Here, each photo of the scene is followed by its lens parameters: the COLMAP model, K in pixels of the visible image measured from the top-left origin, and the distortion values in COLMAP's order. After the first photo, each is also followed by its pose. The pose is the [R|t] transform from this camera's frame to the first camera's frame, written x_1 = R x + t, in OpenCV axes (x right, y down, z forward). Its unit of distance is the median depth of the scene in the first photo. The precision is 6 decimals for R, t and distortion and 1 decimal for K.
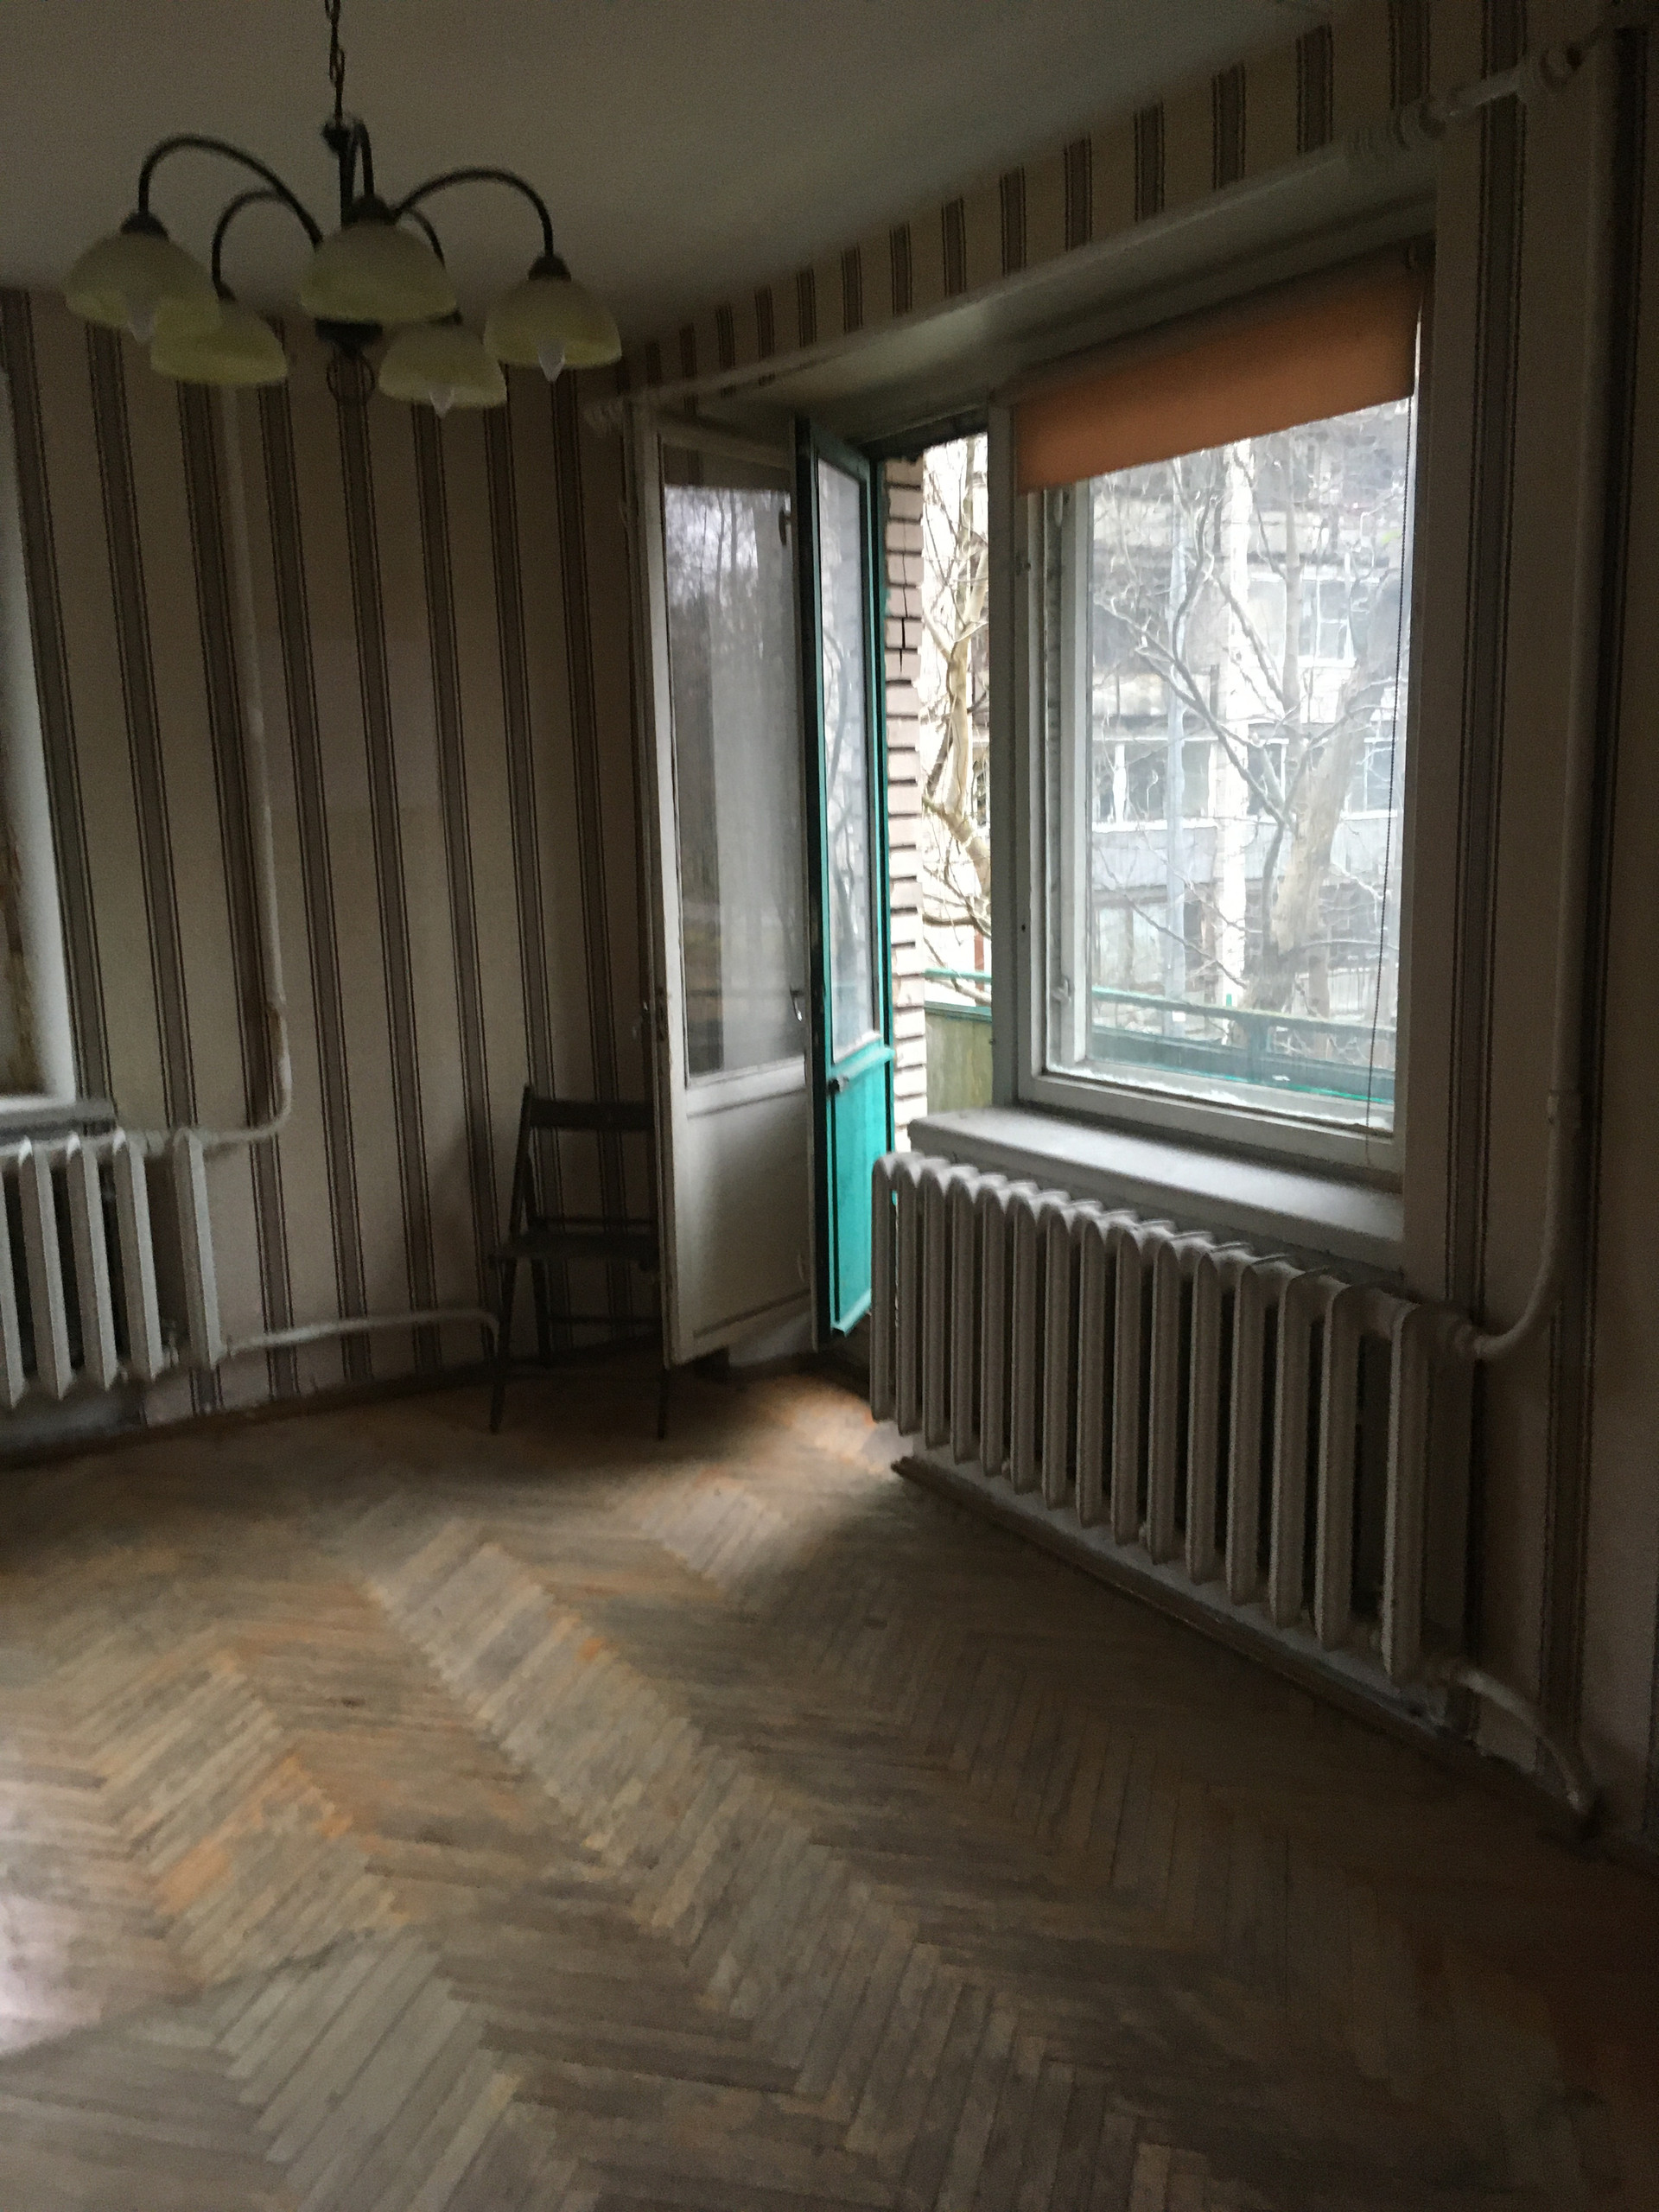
lens RADIAL K [[1802.3, 0, 813.8], [0, 1802.3, 1104.0], [0, 0, 1]] dist [0.114761, -0.168403]
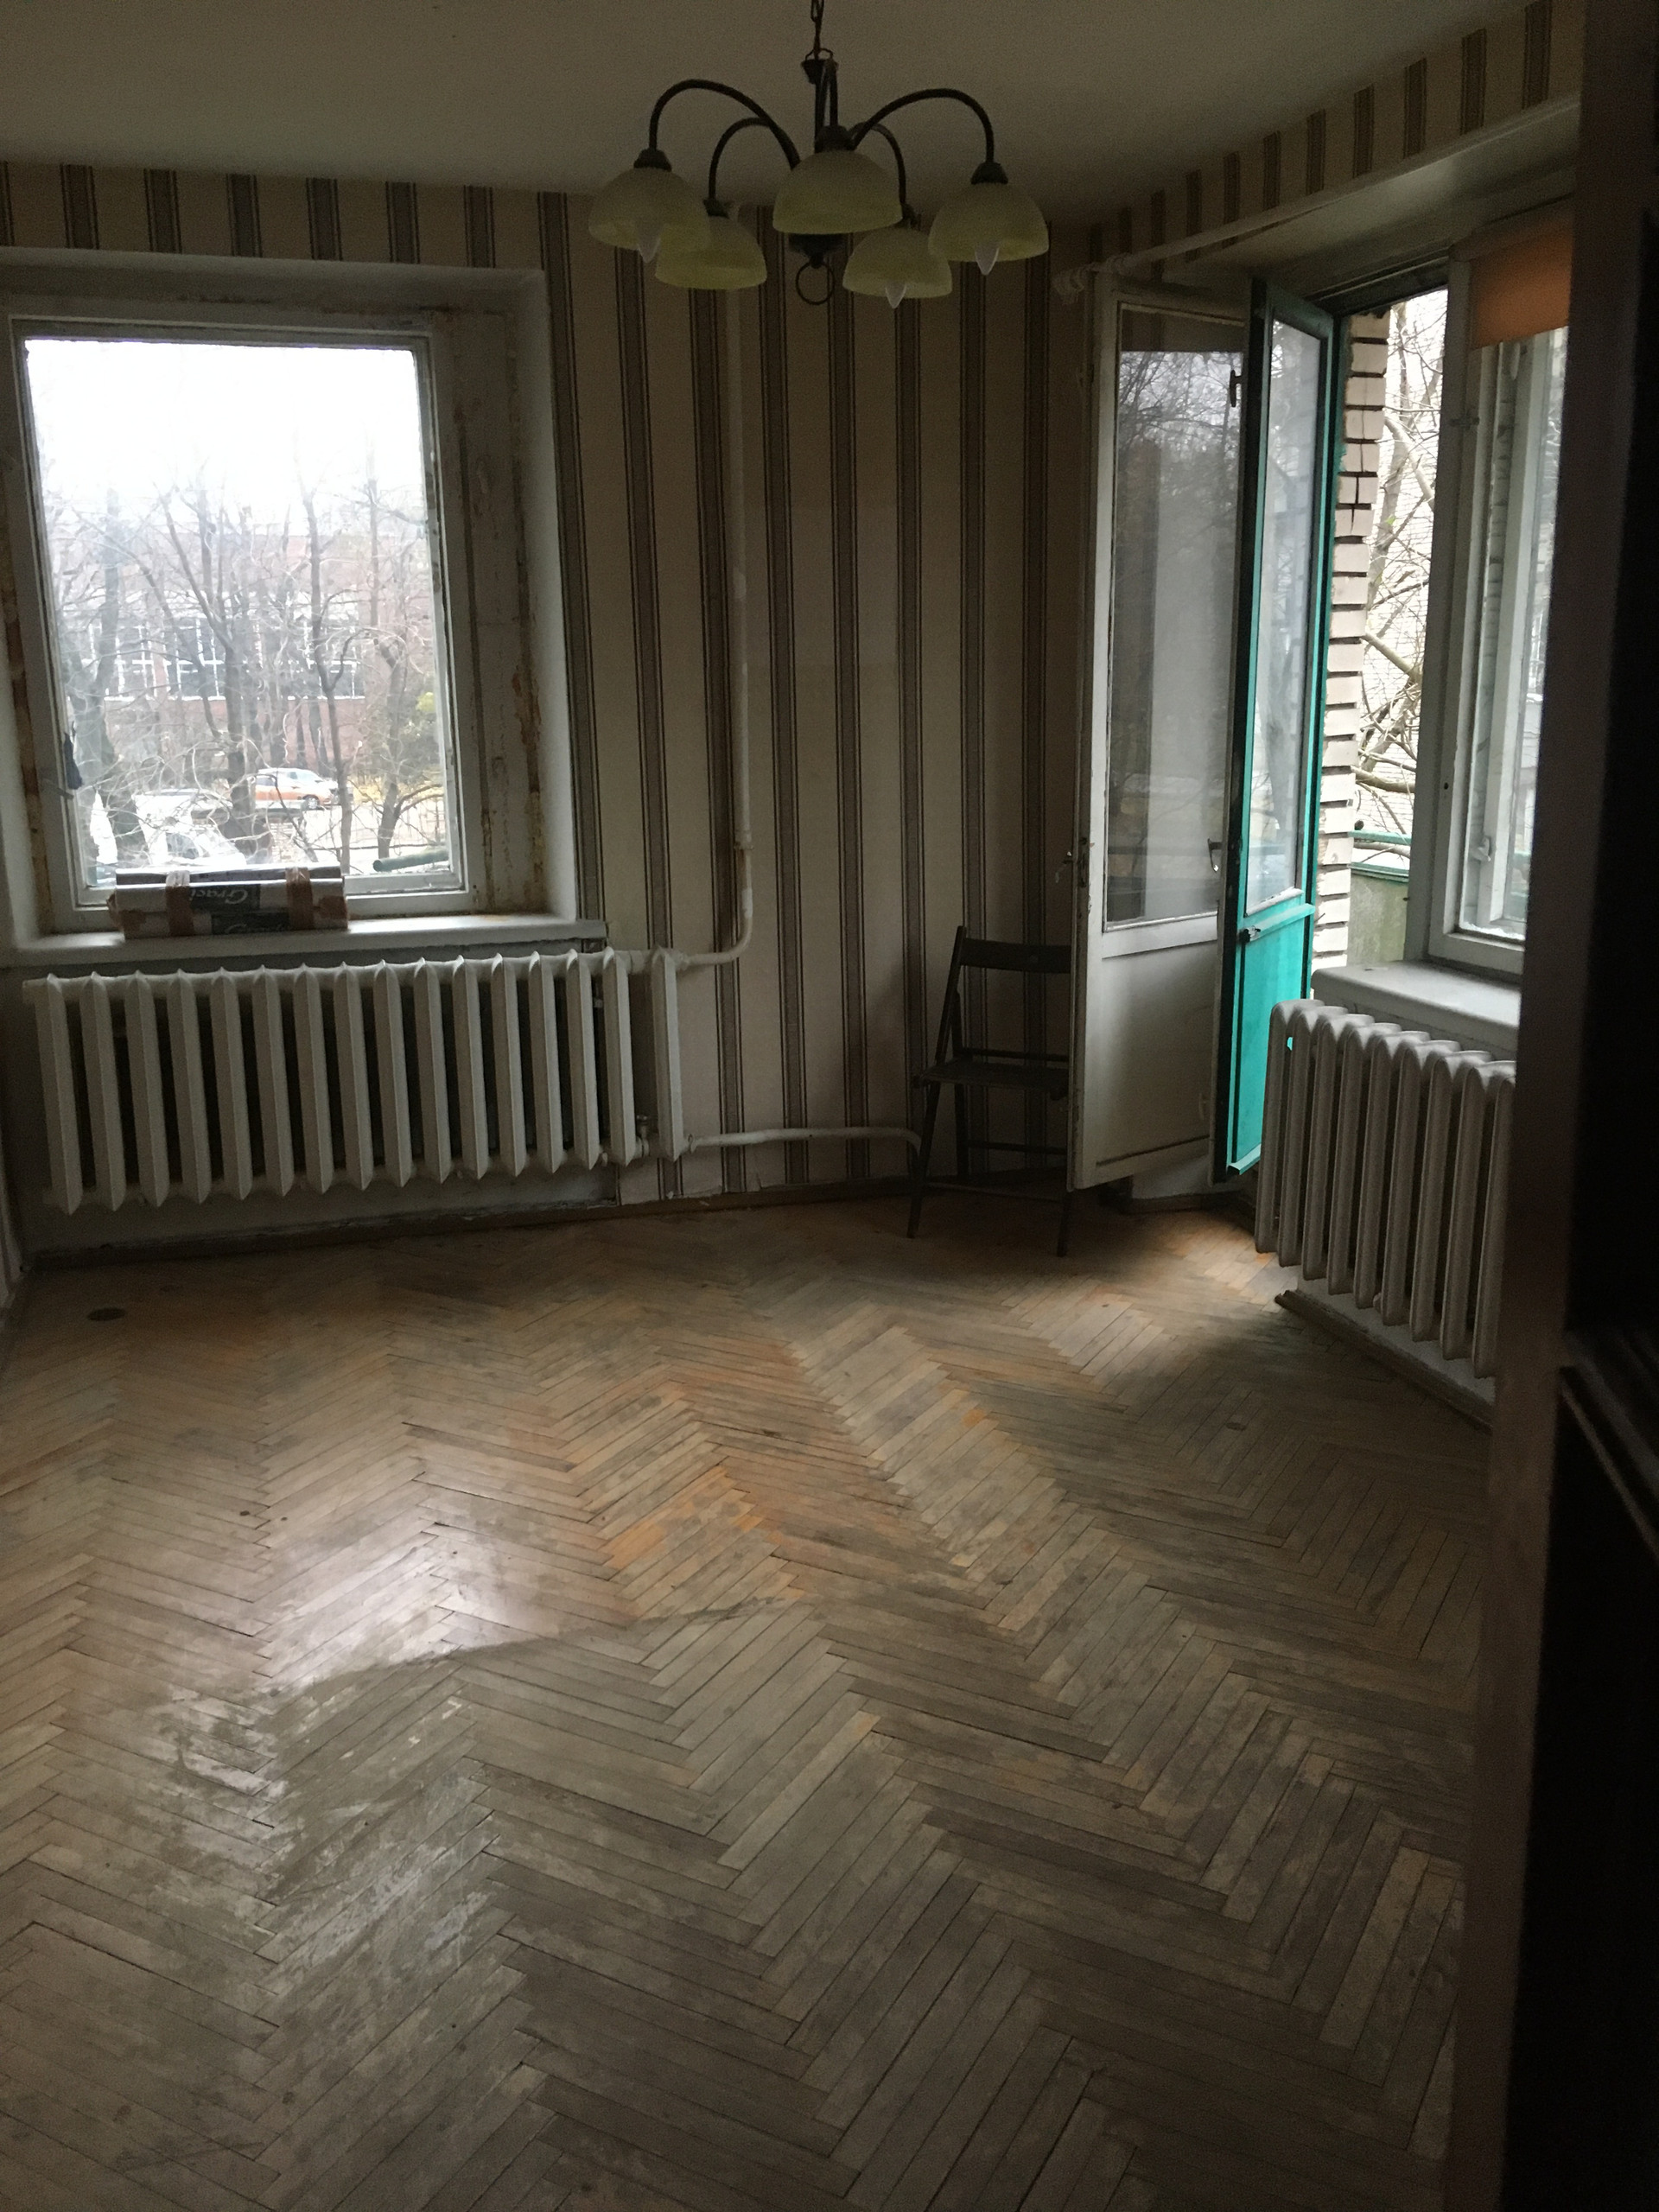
lens RADIAL K [[1874.9, 0, 834.6], [0, 1874.9, 1104.2], [0, 0, 1]] dist [0.119196, -0.176542]
pose [[0.967164, 0.067242, -0.245096, 0.062335], [-0.052372, 0.996398, 0.066697, 0.029623], [0.248698, -0.051671, 0.967202, -0.133672]]
